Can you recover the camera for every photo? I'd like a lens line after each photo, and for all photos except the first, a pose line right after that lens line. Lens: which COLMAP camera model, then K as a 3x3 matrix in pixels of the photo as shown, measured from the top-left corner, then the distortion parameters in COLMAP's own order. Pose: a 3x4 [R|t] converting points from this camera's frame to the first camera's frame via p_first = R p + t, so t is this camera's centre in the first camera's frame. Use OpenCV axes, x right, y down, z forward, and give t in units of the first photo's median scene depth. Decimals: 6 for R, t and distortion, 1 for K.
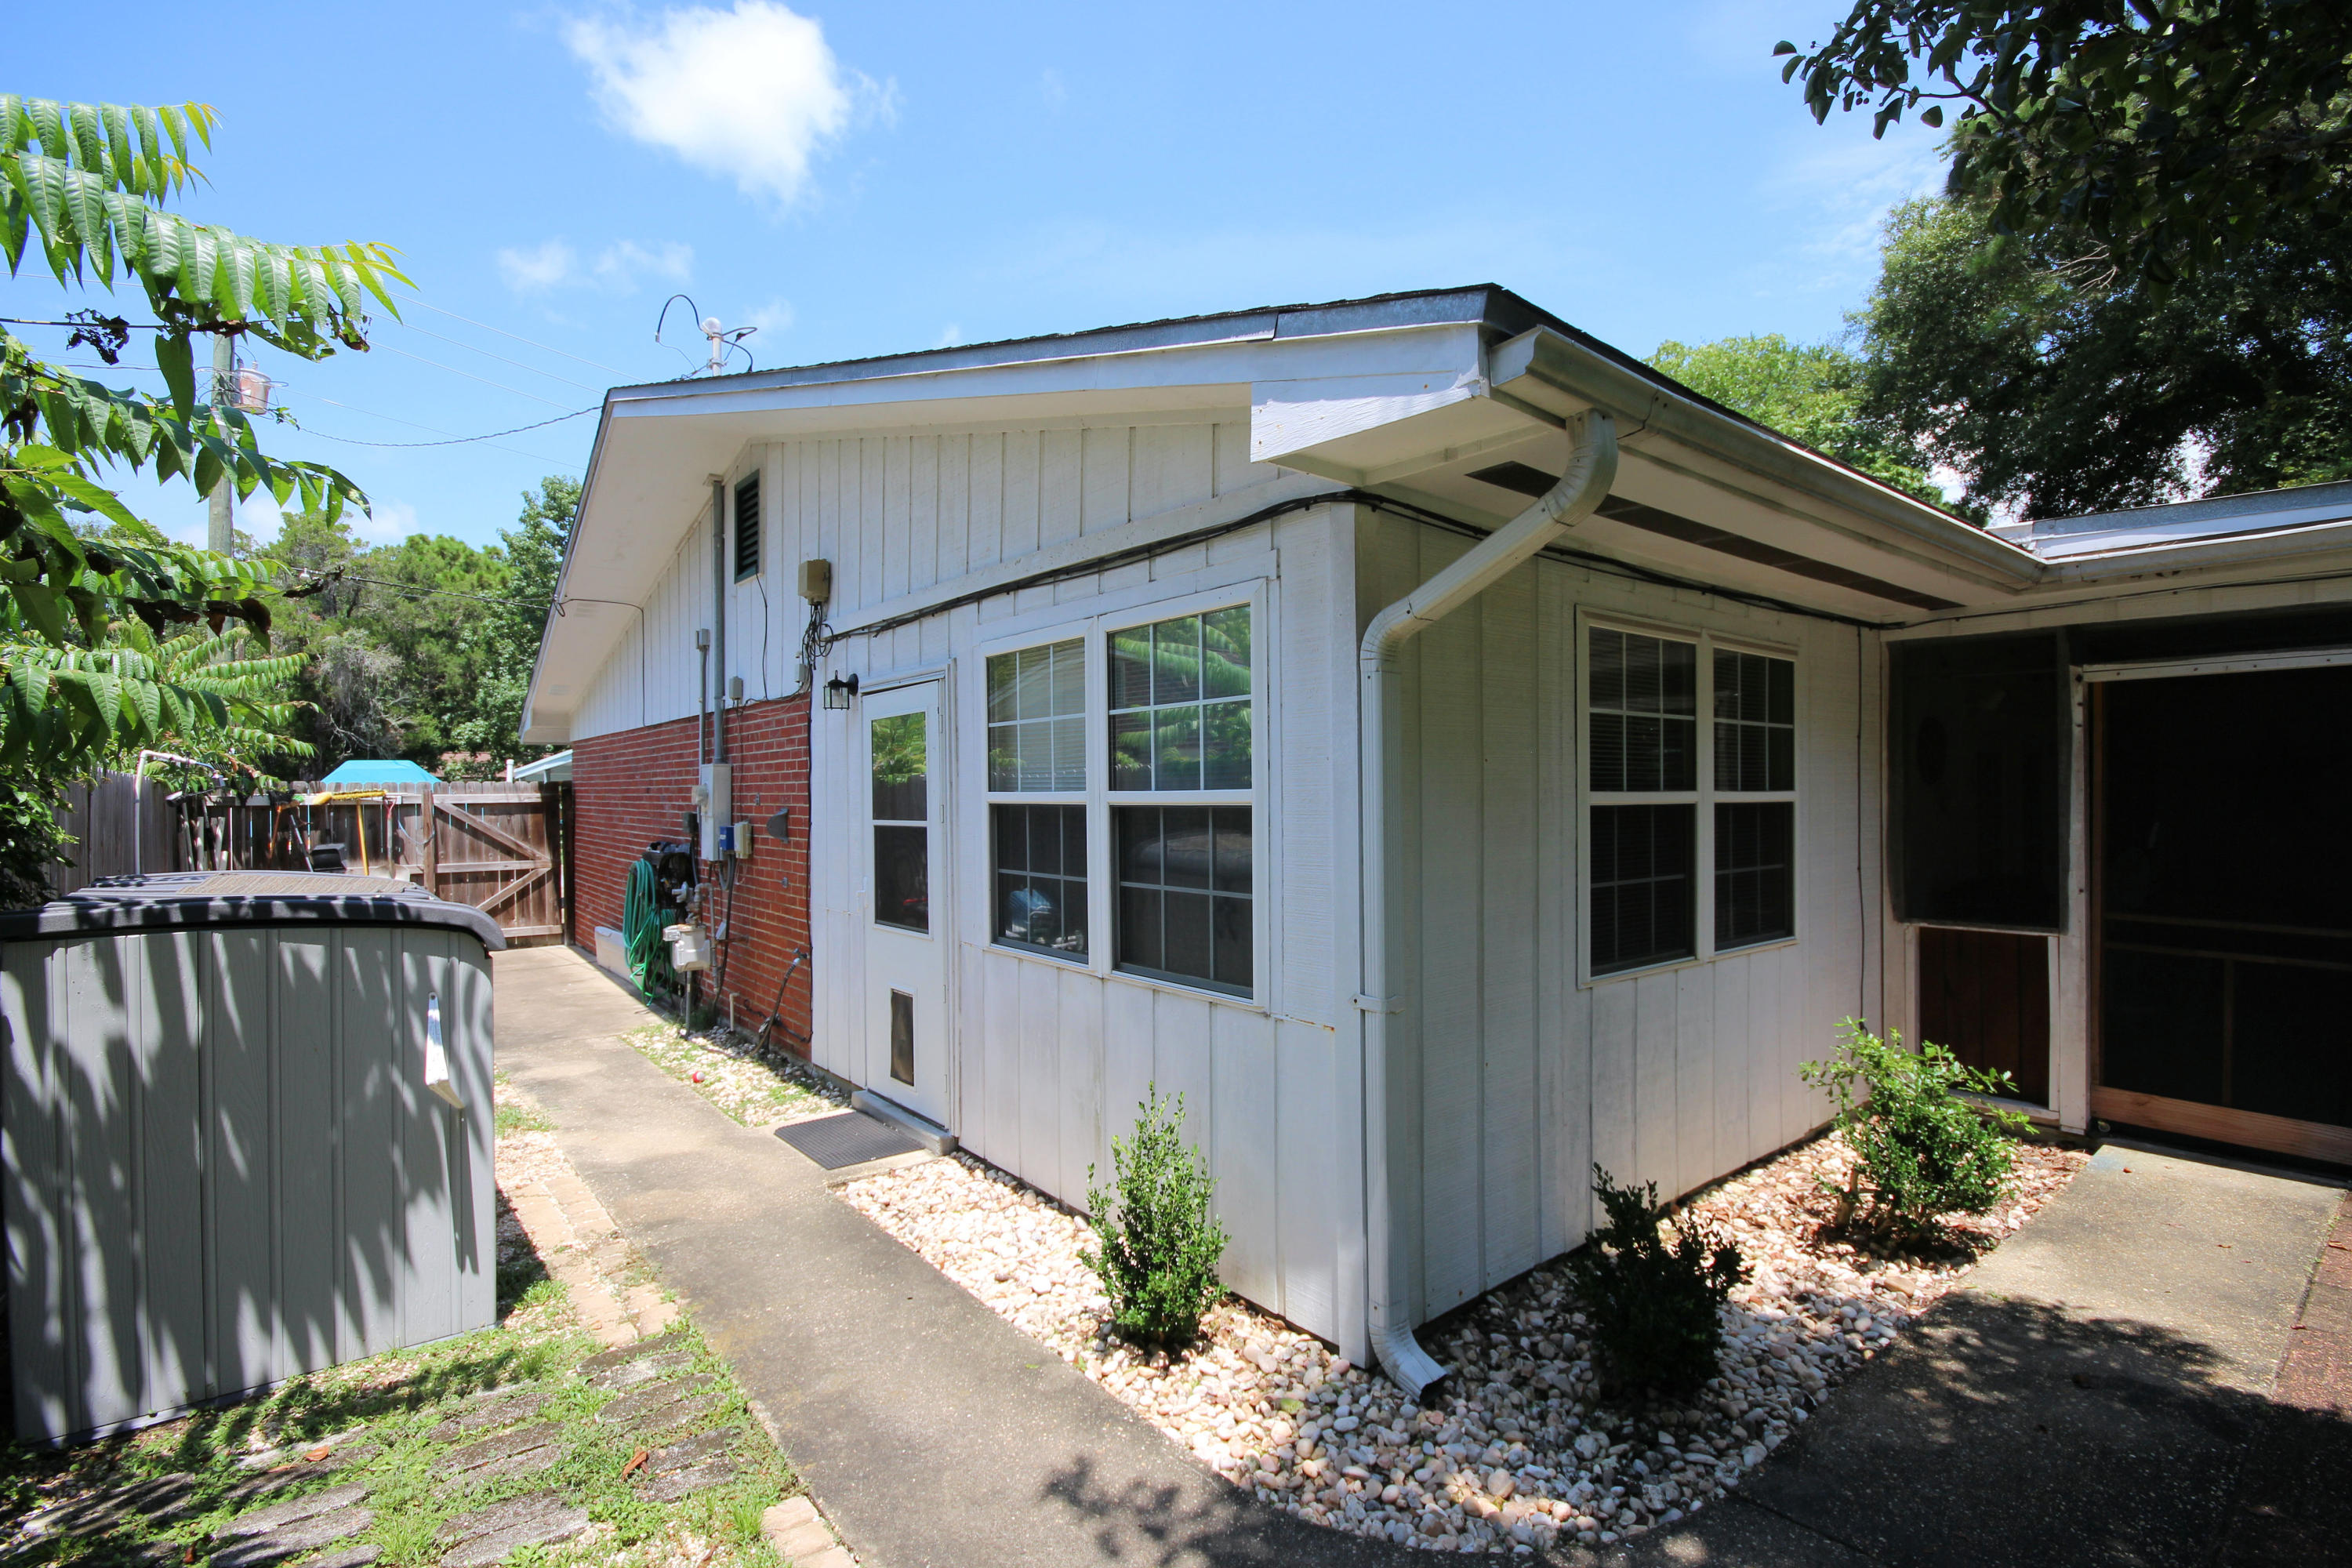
lens RADIAL K [[1084.4, 0, 1192.1], [0, 1084.4, 793.1], [0, 0, 1]] dist [0.015199, -0.014670]
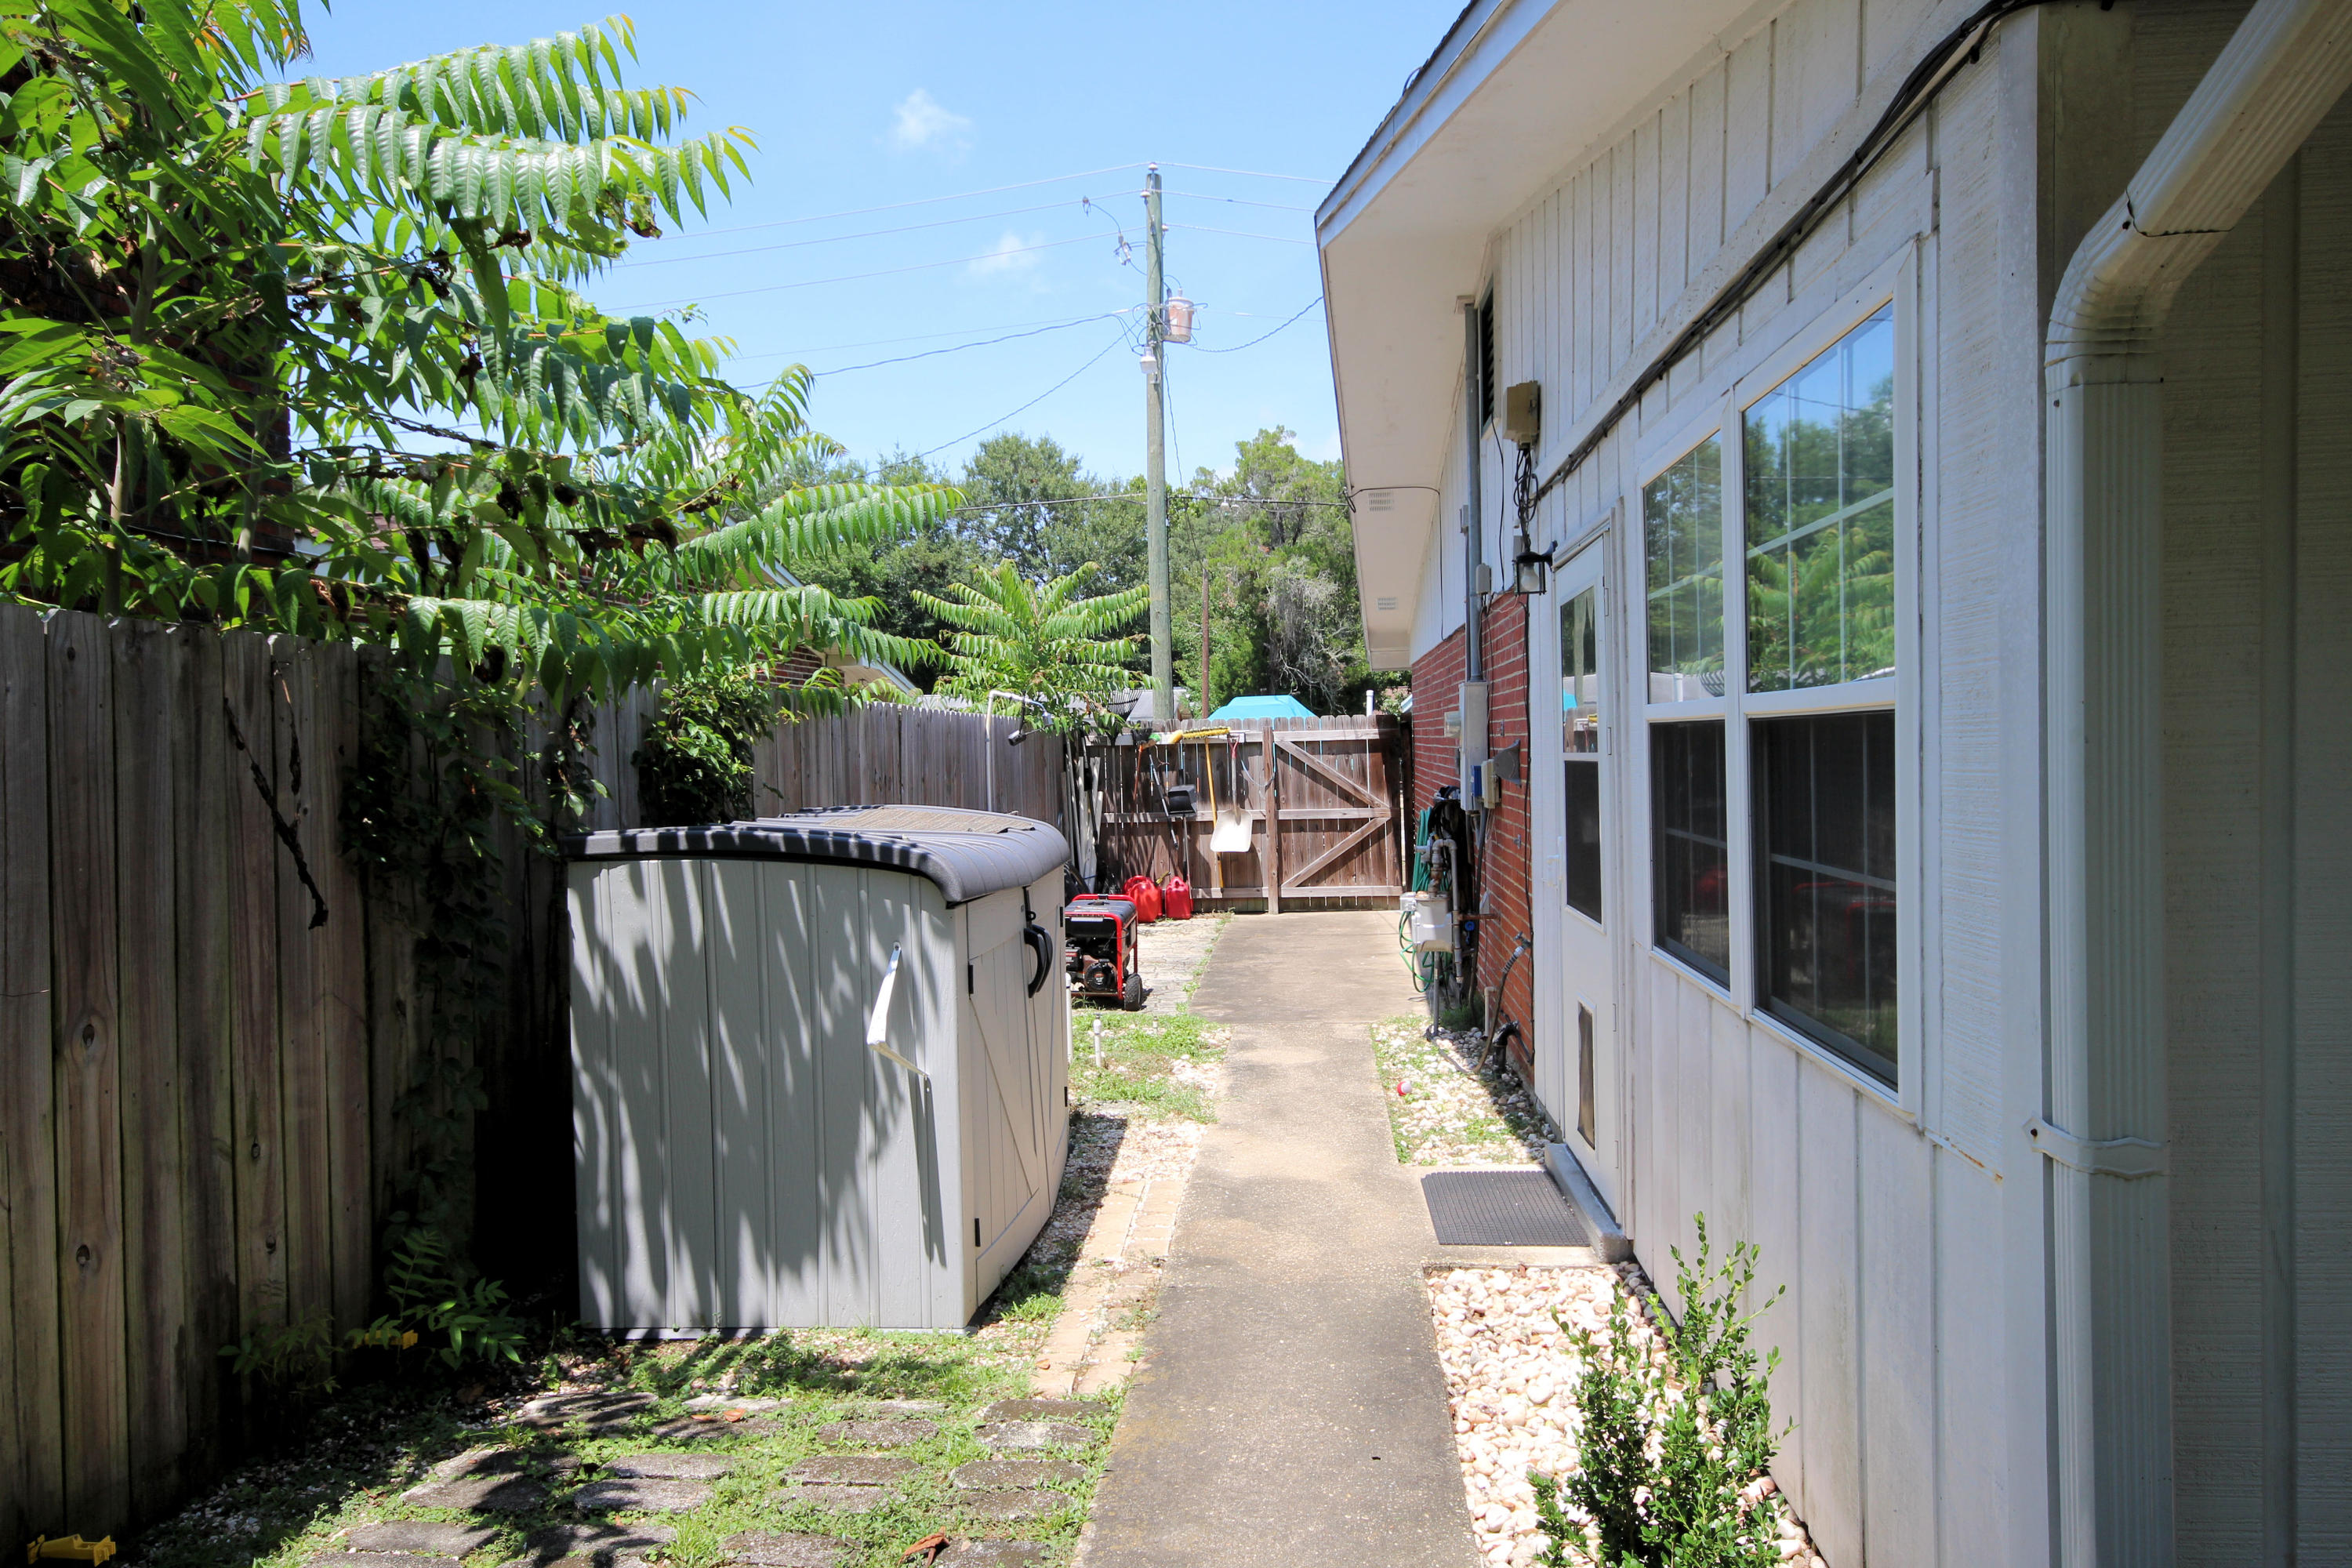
lens RADIAL K [[1462.8, 0, 1183.0], [0, 1462.8, 786.7], [0, 0, 1]] dist [-0.002105, 0.000630]
pose [[0.719865, 0.011166, -0.694025, 0.216890], [0.016313, 0.999322, 0.032998, 0.015030], [0.693923, -0.035076, 0.719195, 0.222672]]
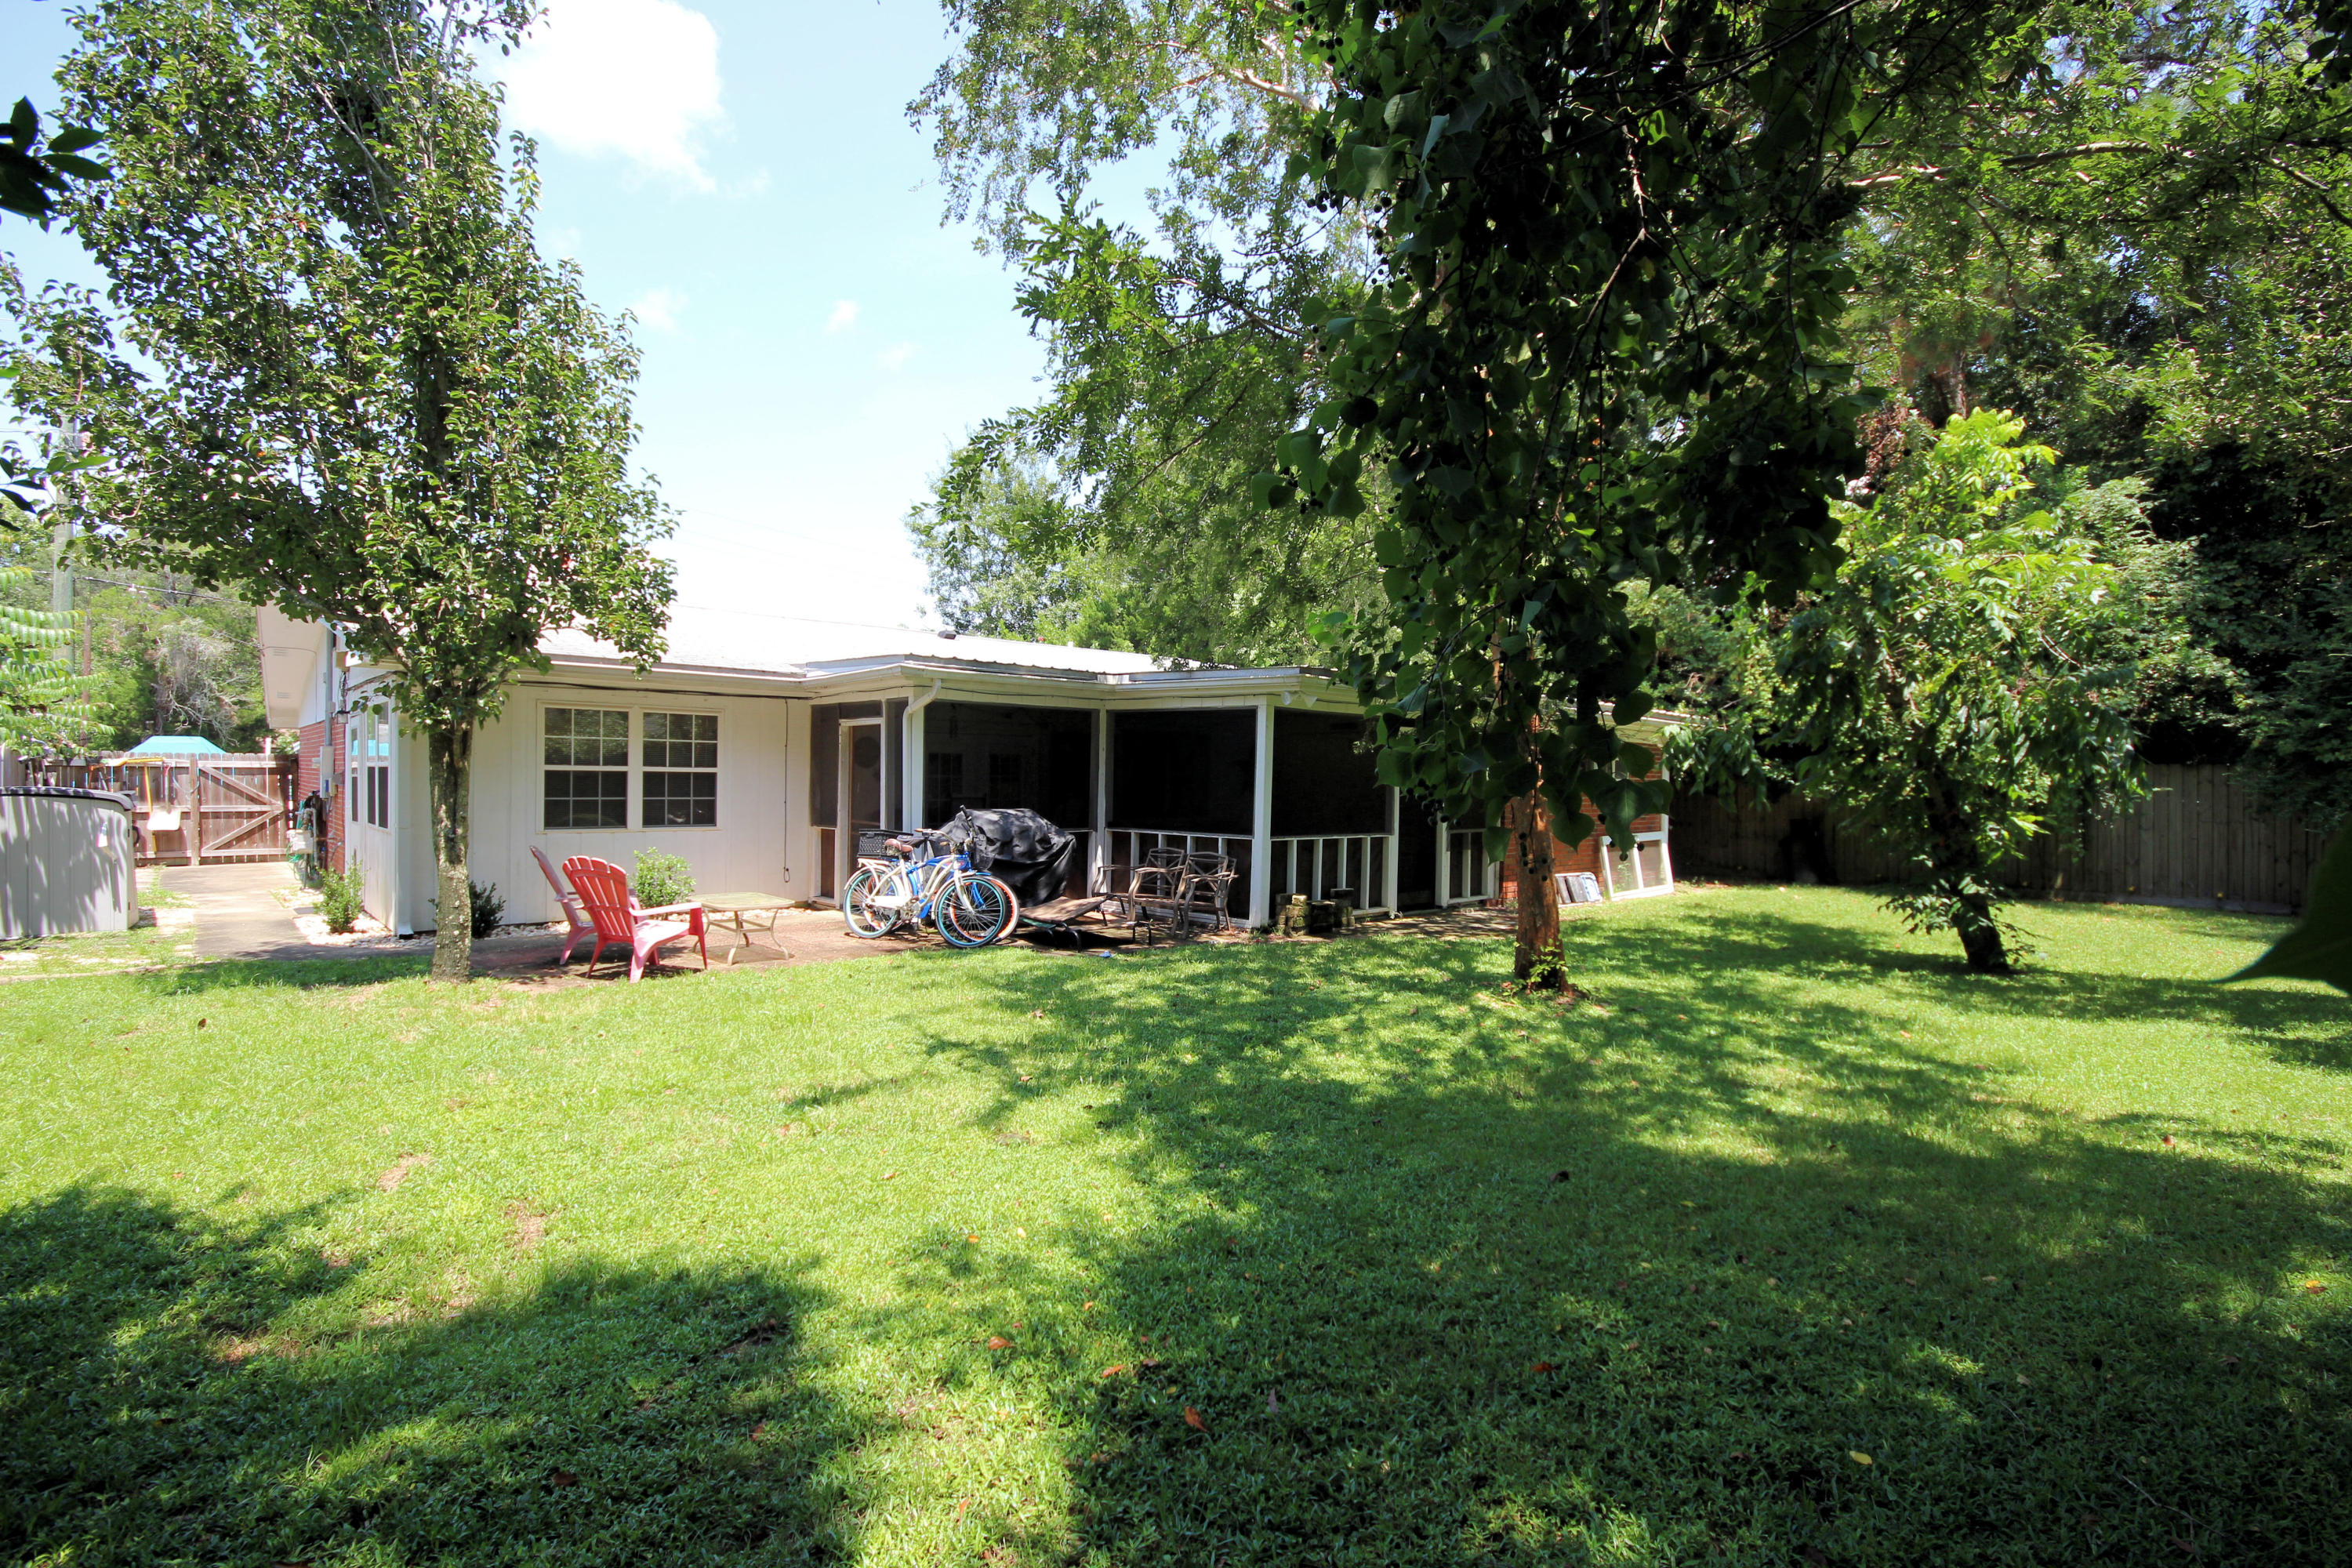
lens RADIAL K [[1088.2, 0, 1188.2], [0, 1088.2, 785.7], [0, 0, 1]] dist [-0.002001, -0.001032]
pose [[0.997497, 0.017094, 0.068612, 1.606139], [-0.017593, 0.999823, 0.006676, 0.003504], [-0.068486, -0.007866, 0.997621, -1.702221]]
